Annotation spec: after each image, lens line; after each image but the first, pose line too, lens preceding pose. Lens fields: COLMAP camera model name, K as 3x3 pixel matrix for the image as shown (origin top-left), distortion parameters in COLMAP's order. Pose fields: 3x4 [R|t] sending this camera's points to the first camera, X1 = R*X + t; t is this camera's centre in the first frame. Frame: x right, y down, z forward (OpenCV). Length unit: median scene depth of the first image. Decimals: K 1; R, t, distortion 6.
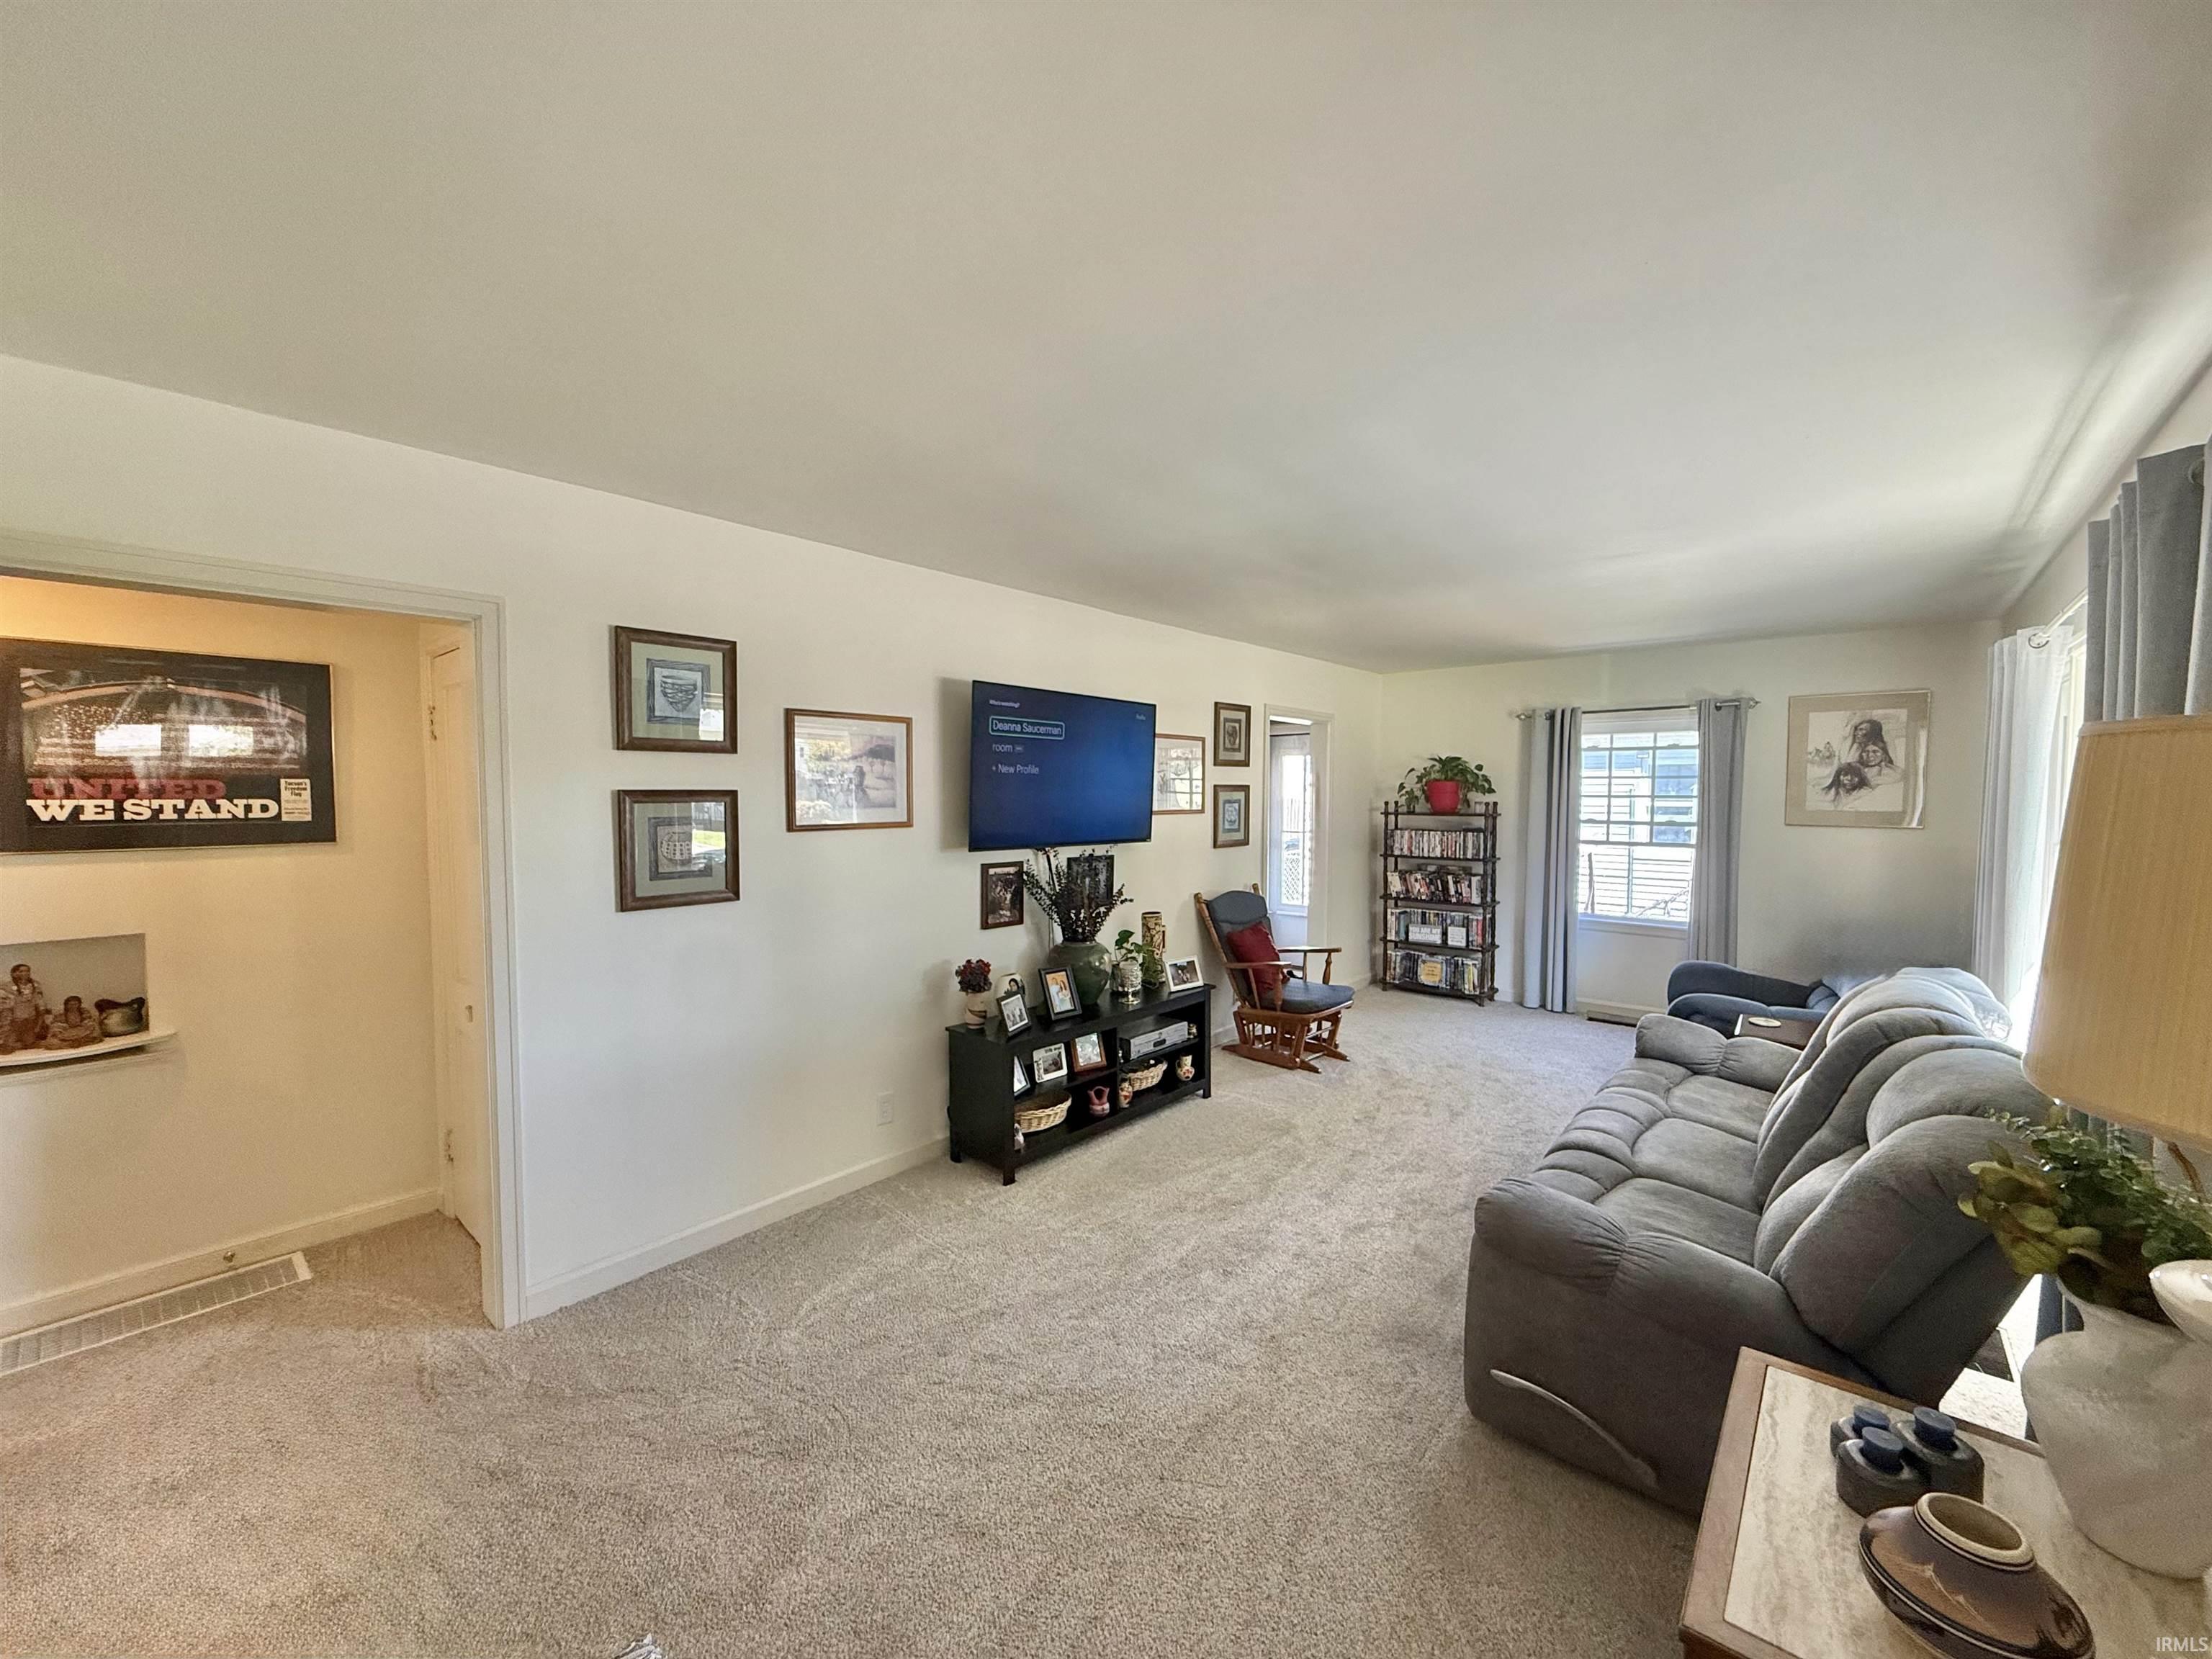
lens RADIAL K [[876.0, 0, 1104.5], [0, 876.0, 836.9], [0, 0, 1]] dist [0.002359, -0.001096]
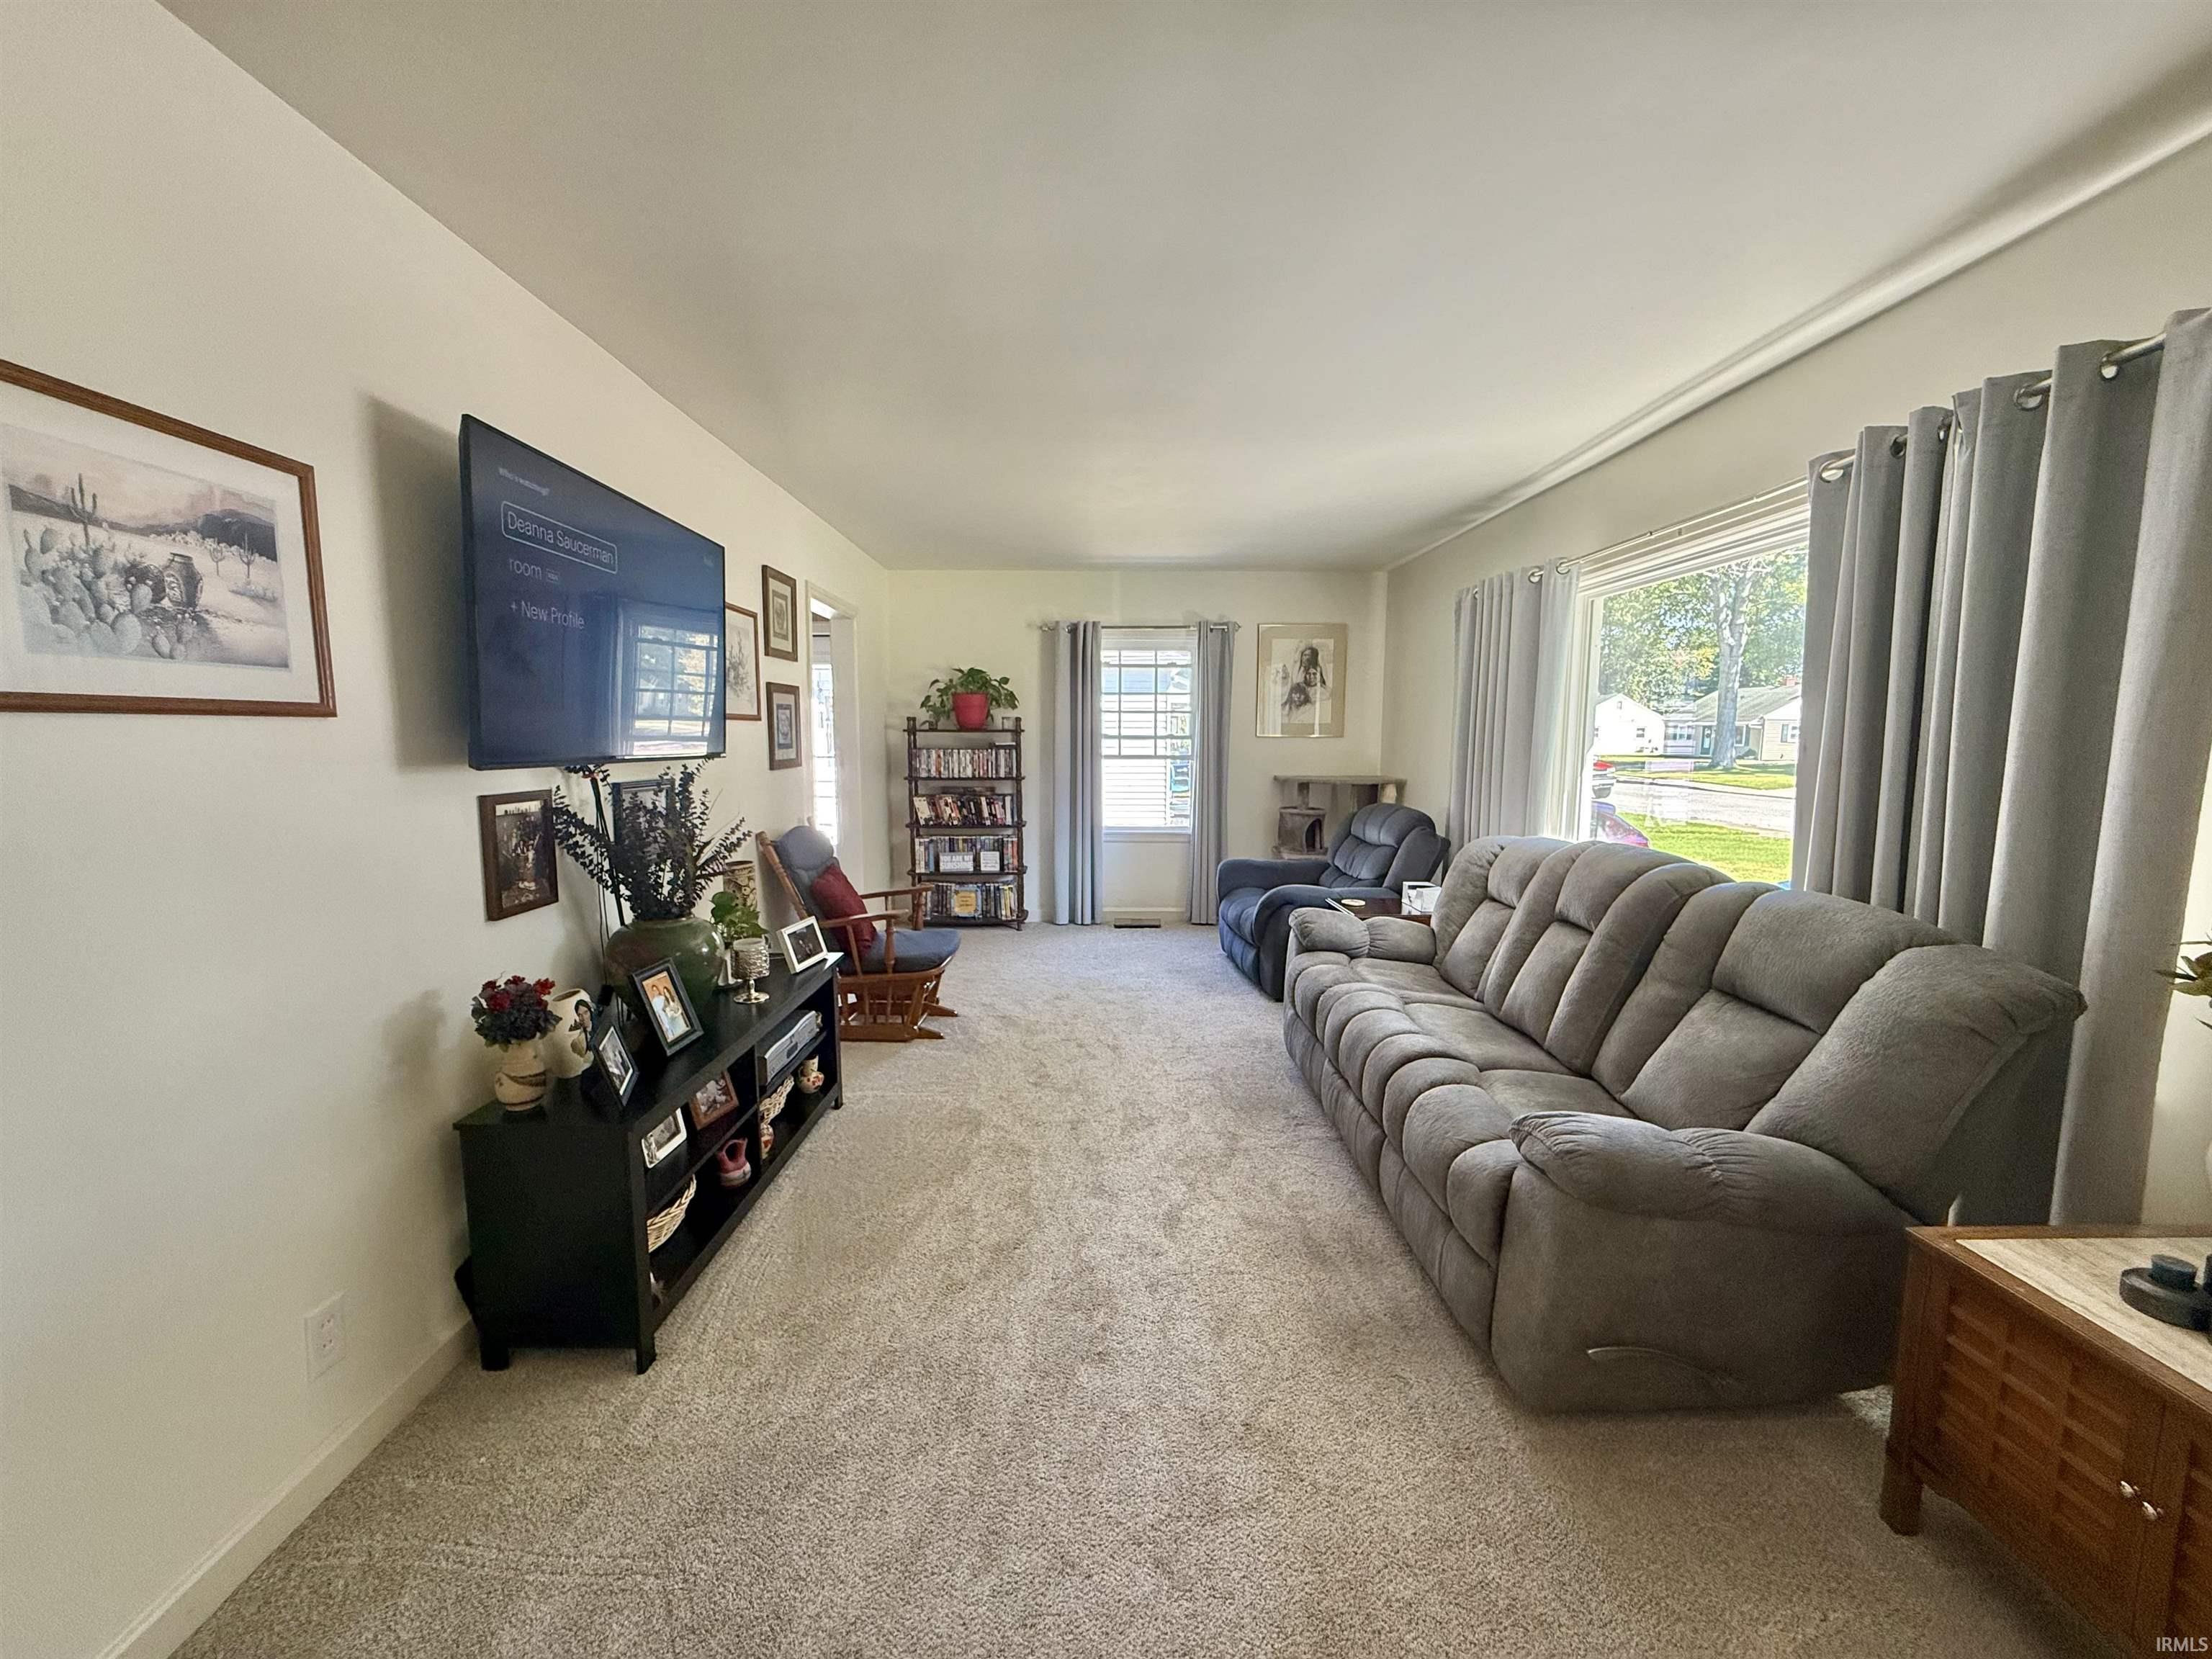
lens RADIAL K [[876.0, 0, 1105.0], [0, 876.0, 833.2], [0, 0, 1]] dist [0.002359, -0.001096]
pose [[0.749913, -0.076708, 0.657074, -0.166928], [0.033962, 0.996409, 0.077563, 0.020271], [-0.660664, -0.035850, 0.749825, 0.295345]]
